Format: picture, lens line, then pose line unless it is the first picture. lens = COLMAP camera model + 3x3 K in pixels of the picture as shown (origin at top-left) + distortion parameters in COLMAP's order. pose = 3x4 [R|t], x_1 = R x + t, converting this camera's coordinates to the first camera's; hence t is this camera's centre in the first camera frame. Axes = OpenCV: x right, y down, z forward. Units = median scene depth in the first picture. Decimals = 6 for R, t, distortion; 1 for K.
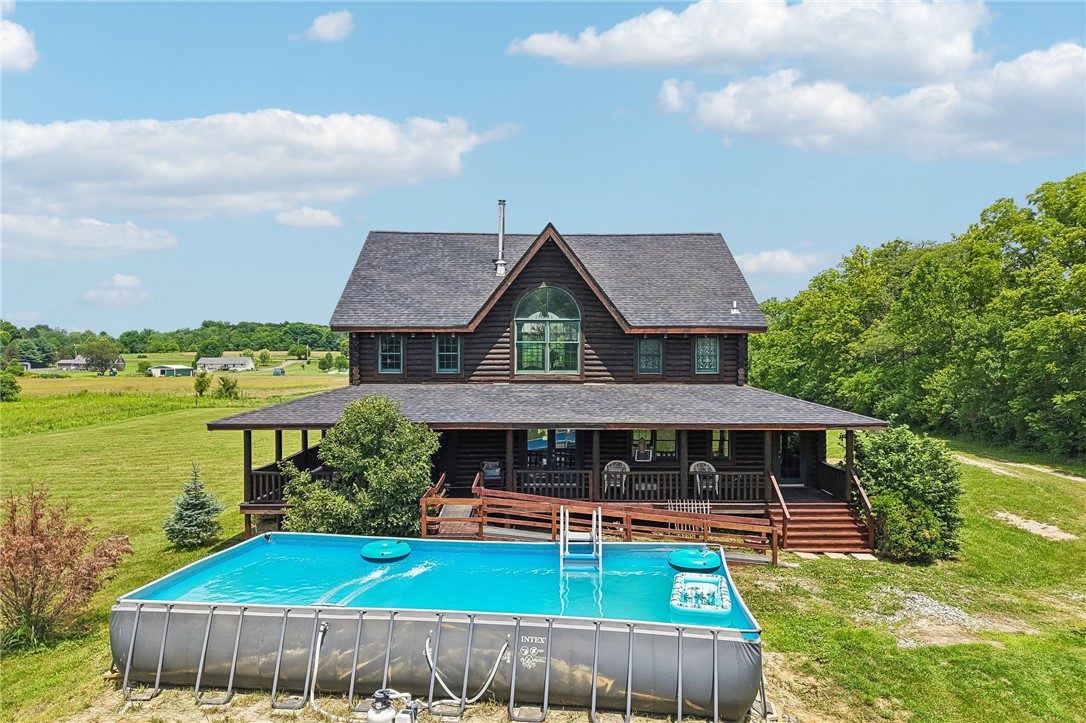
lens RADIAL K [[722.3, 0, 543.0], [0, 722.3, 361.5], [0, 0, 1]] dist [0.037306, -0.036266]
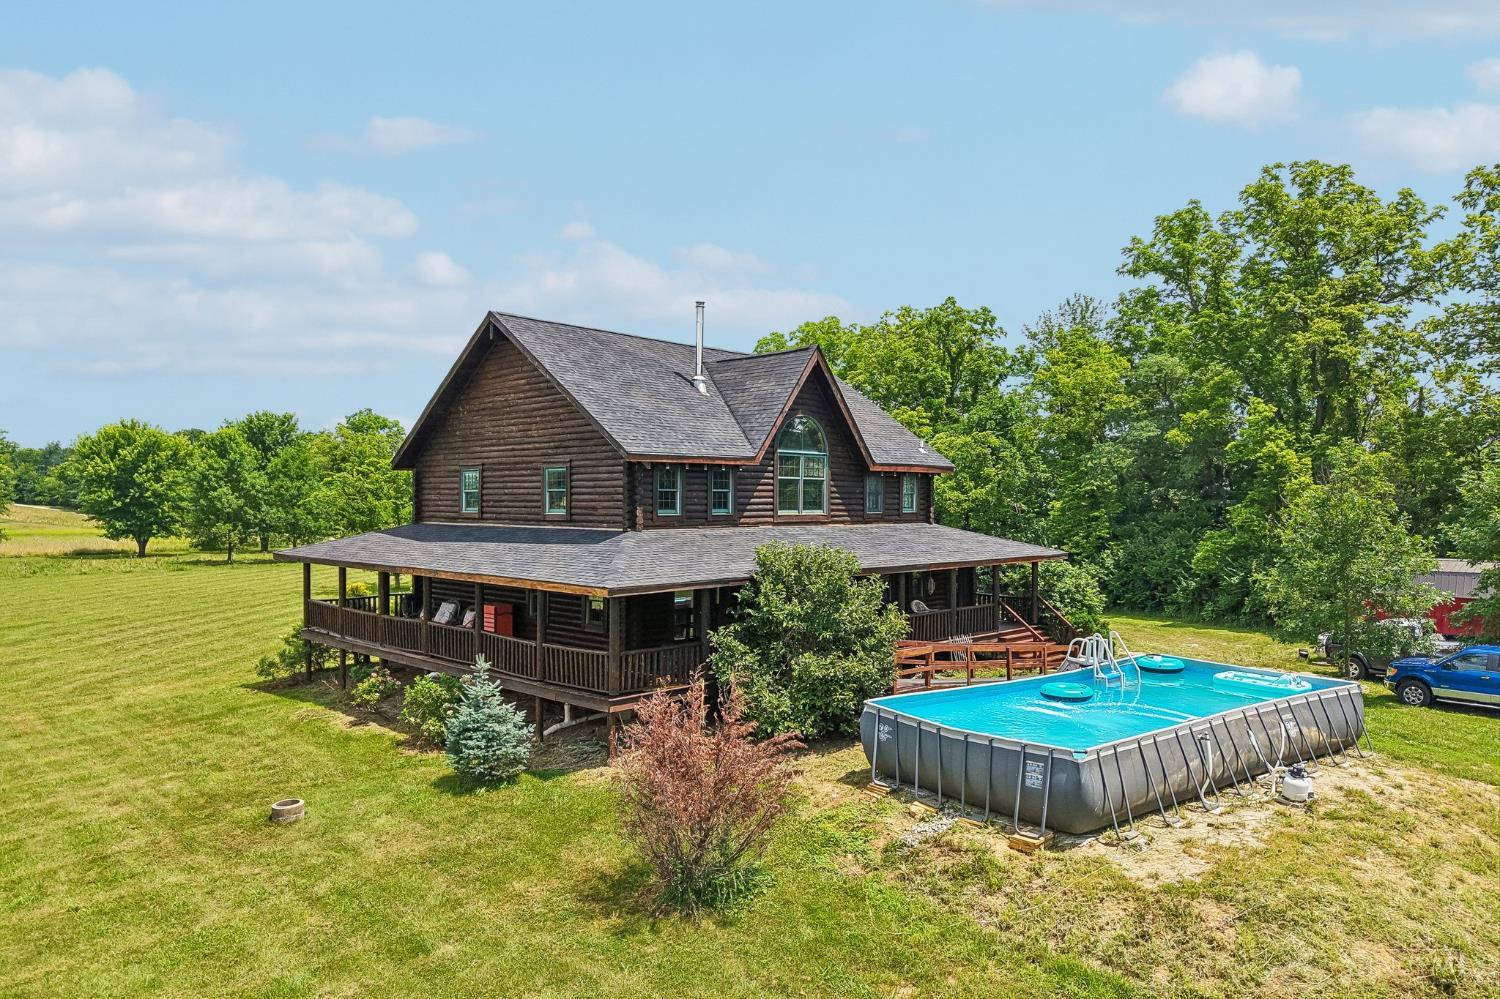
lens RADIAL K [[997.6, 0, 750.0], [0, 997.6, 499.5], [0, 0, 1]] dist [0.037306, -0.036266]
pose [[0.717910, 0.001054, 0.696135, -0.896064], [0.002412, 0.999989, -0.004001, 0.003647], [-0.696131, 0.004551, 0.717900, 0.178713]]
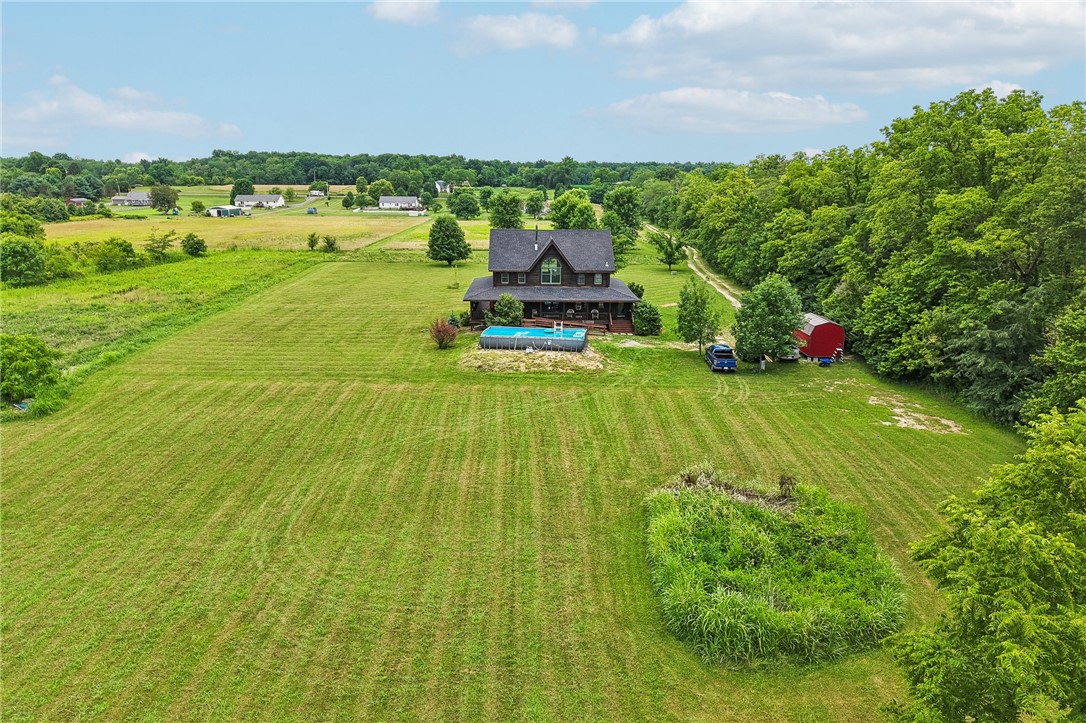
lens RADIAL K [[722.3, 0, 543.0], [0, 722.3, 361.5], [0, 0, 1]] dist [0.037306, -0.036266]
pose [[0.999963, 0.004900, 0.007133, -0.054226], [-0.006474, 0.970521, 0.240930, -0.452231], [-0.005743, -0.240967, 0.970516, -2.413673]]
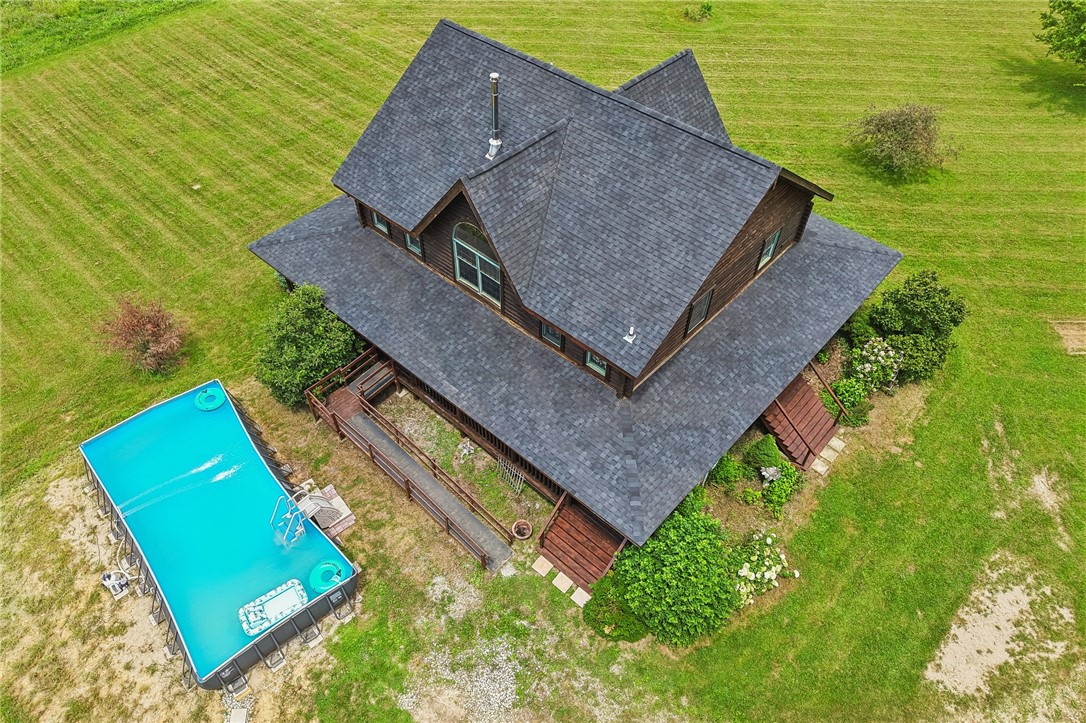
lens RADIAL K [[722.3, 0, 543.0], [0, 722.3, 361.5], [0, 0, 1]] dist [0.037306, -0.036266]
pose [[0.734352, 0.512215, -0.445380, 0.607130], [-0.021044, 0.673024, 0.739321, -0.710589], [0.678442, -0.533550, 0.505016, 0.483802]]
